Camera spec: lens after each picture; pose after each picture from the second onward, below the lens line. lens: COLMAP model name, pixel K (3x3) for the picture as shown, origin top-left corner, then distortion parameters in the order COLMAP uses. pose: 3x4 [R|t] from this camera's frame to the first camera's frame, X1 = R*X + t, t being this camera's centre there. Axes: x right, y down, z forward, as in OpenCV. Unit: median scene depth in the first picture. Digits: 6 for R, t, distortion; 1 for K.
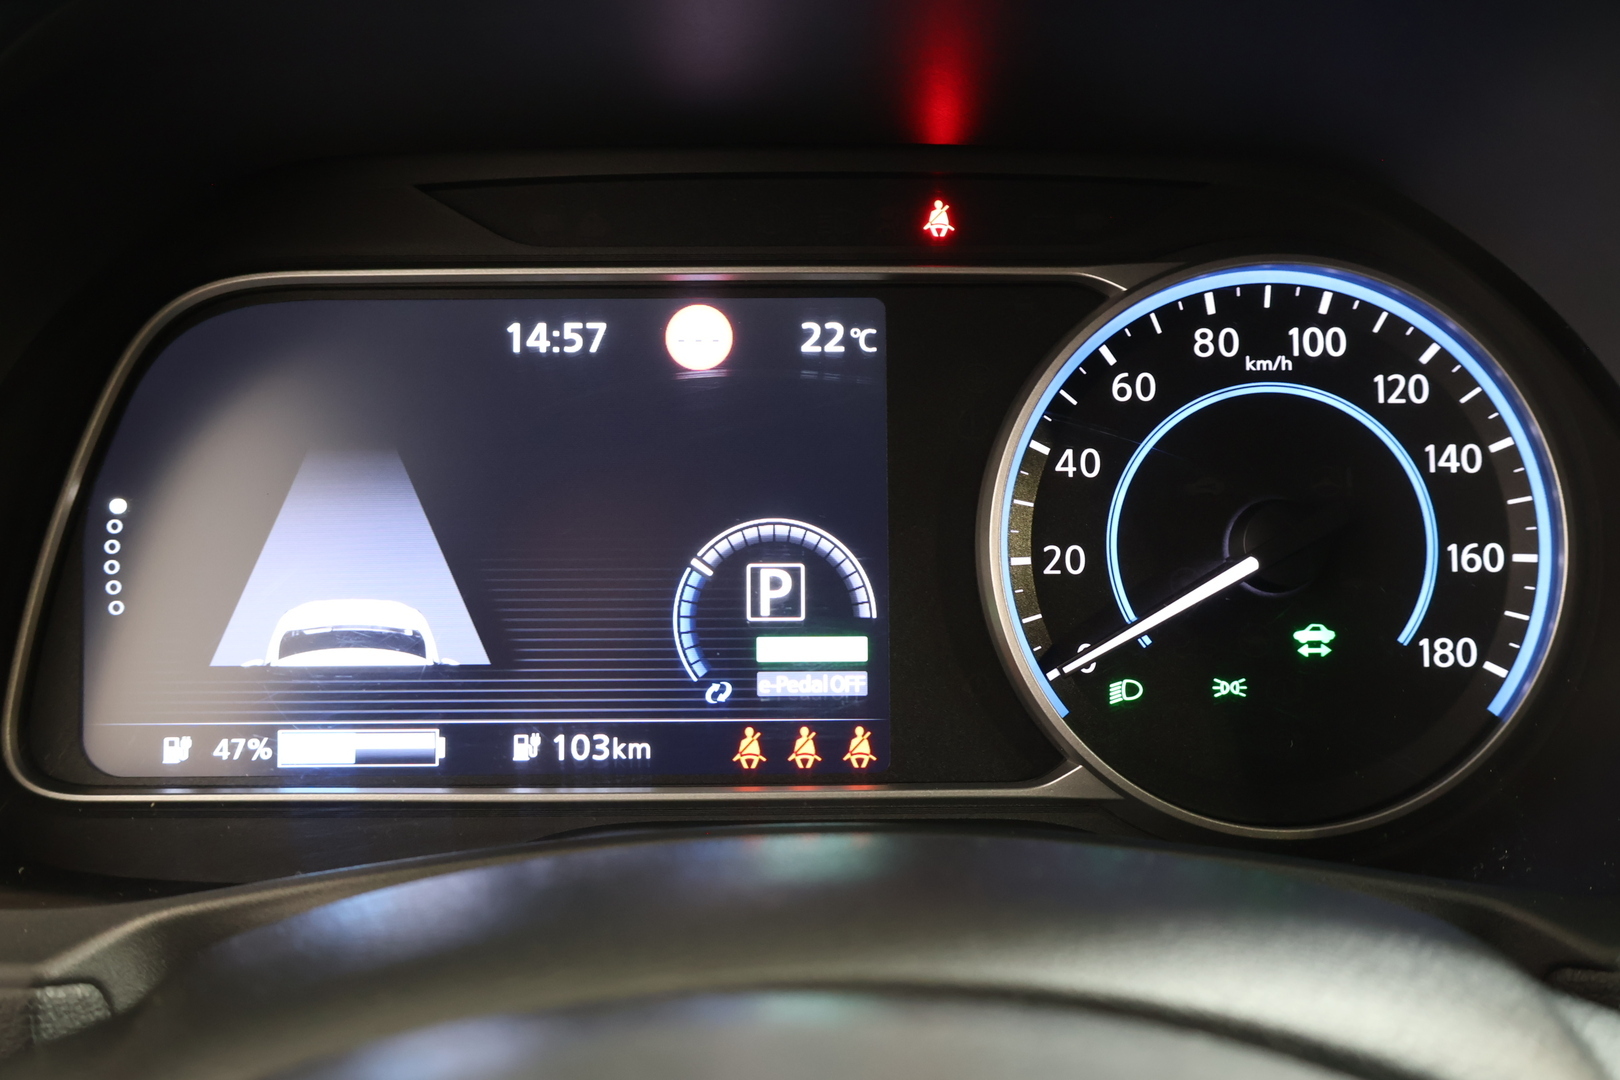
lens RADIAL K [[1992.7, 0, 822.8], [0, 1992.7, 547.7], [0, 0, 1]] dist [-0.008781, 0.000000]
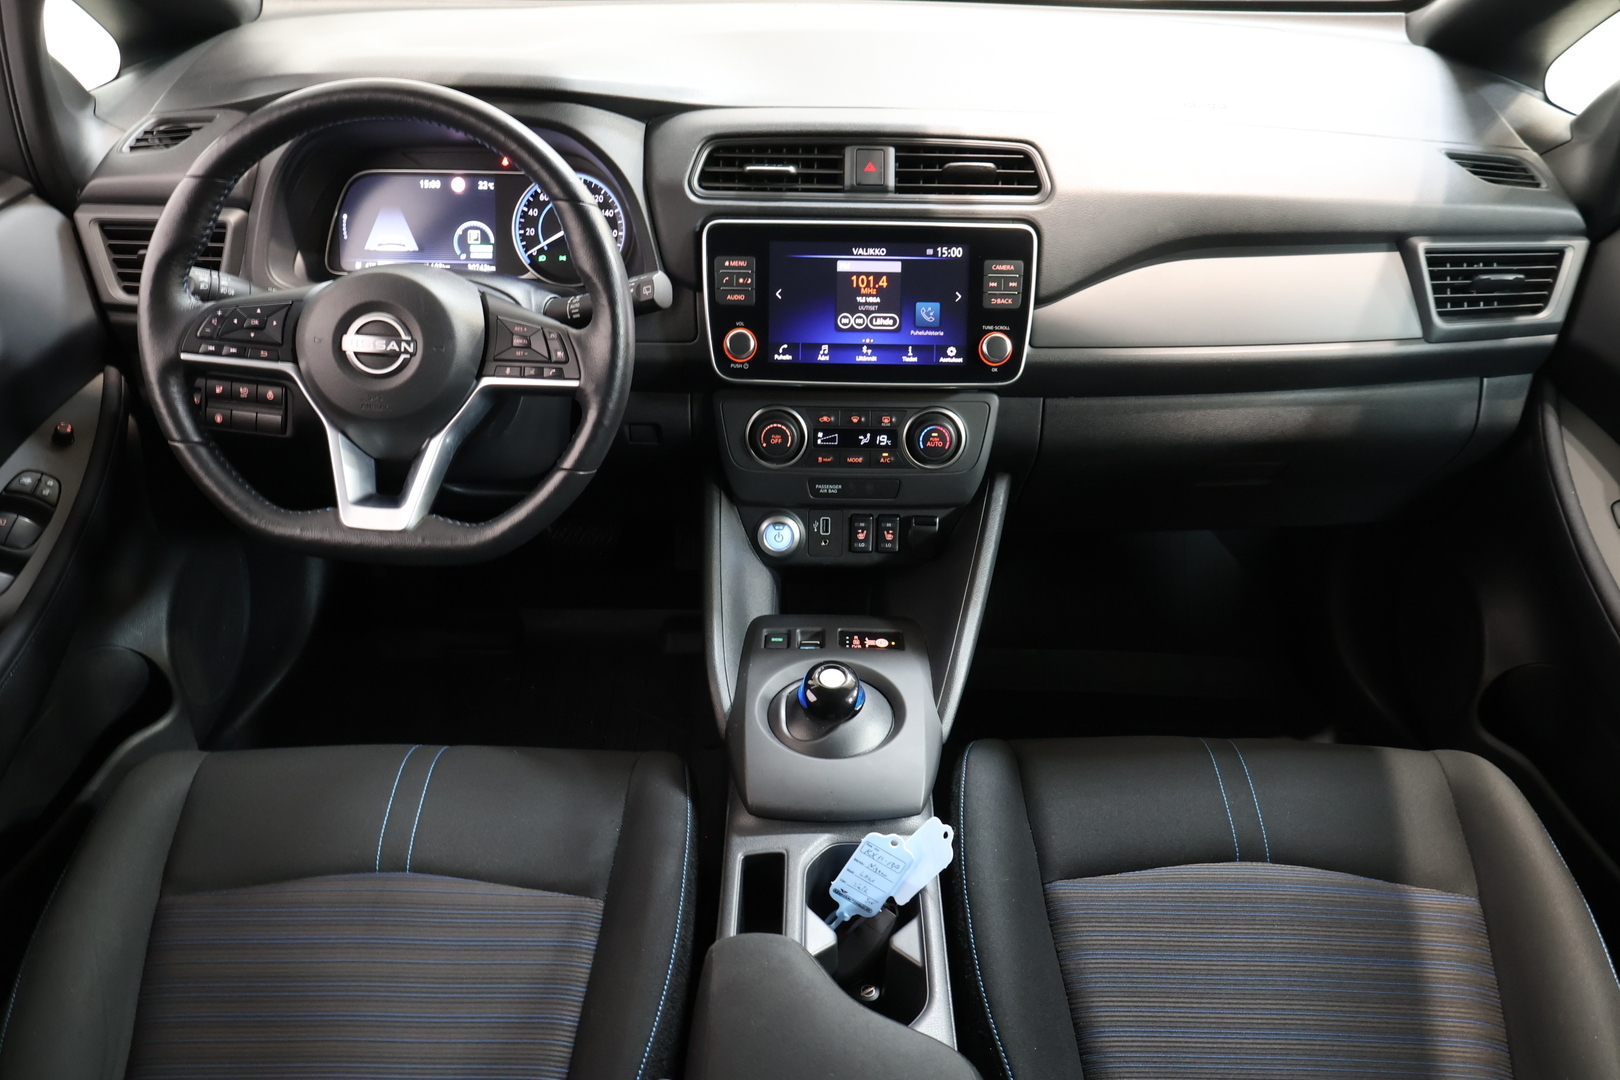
lens RADIAL K [[1373.7, 0, 822.4], [0, 1373.7, 541.4], [0, 0, 1]] dist [-0.010628, 0.013171]
pose [[0.999438, 0.028313, -0.017937, 0.949483], [-0.023990, 0.978024, 0.207110, 0.035599], [0.023407, -0.206563, 0.978153, -2.566013]]
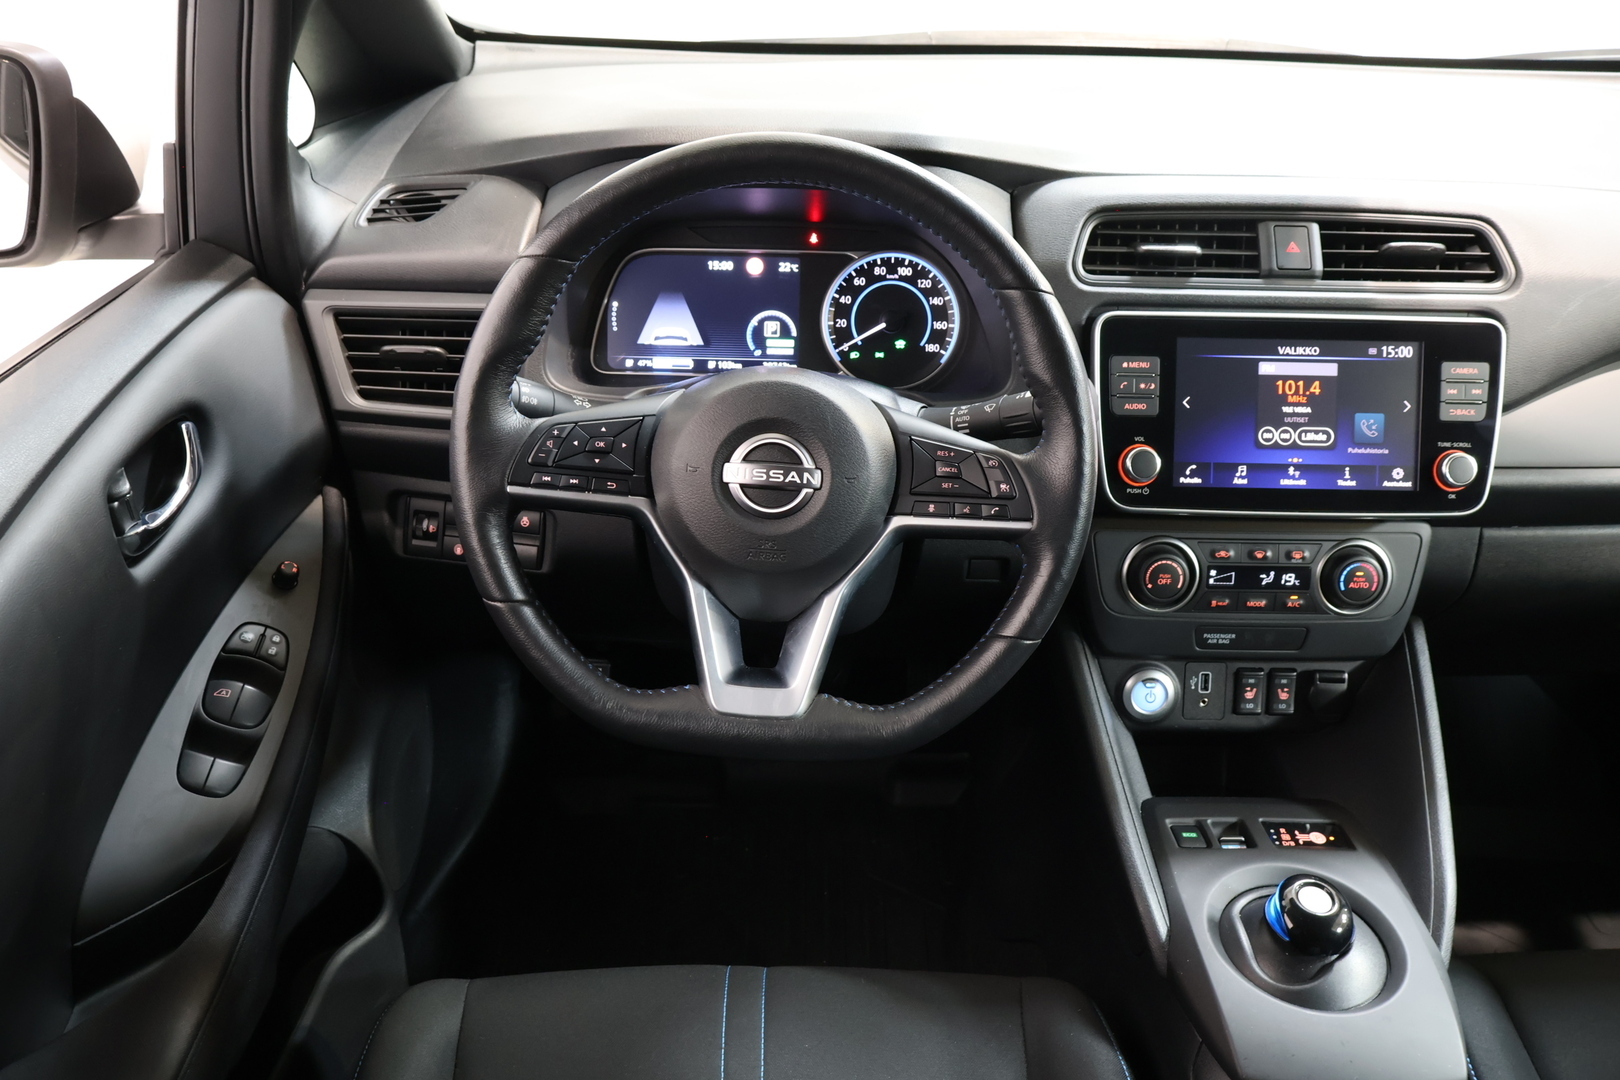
lens RADIAL K [[1373.7, 0, 805.9], [0, 1373.7, 538.6], [0, 0, 1]] dist [-0.010628, 0.013171]
pose [[0.999582, 0.027928, -0.007470, 0.081299], [-0.026467, 0.987994, 0.152212, 0.016176], [0.011631, -0.151950, 0.988320, -1.911446]]
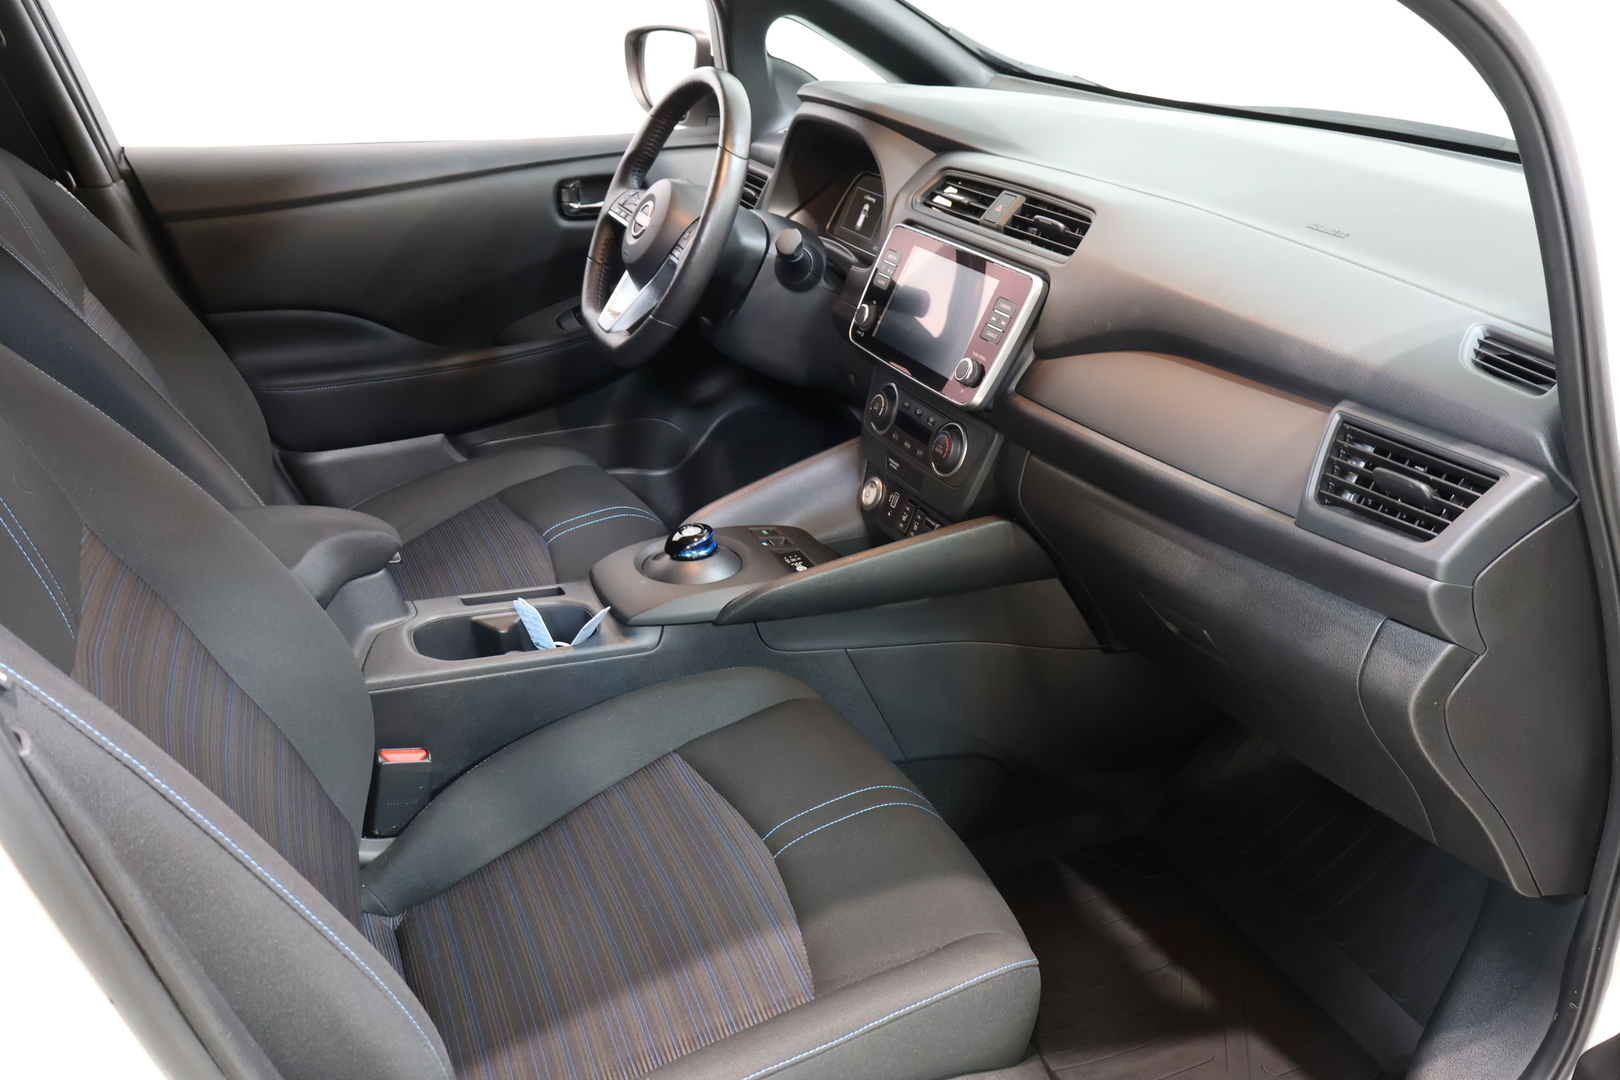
lens RADIAL K [[1373.7, 0, 809.7], [0, 1373.7, 542.0], [0, 0, 1]] dist [-0.010628, 0.013171]
pose [[0.368884, 0.374772, -0.850571, 4.288583], [-0.330498, 0.908191, 0.256827, -0.123332], [0.868732, 0.186373, 0.458879, -1.191505]]
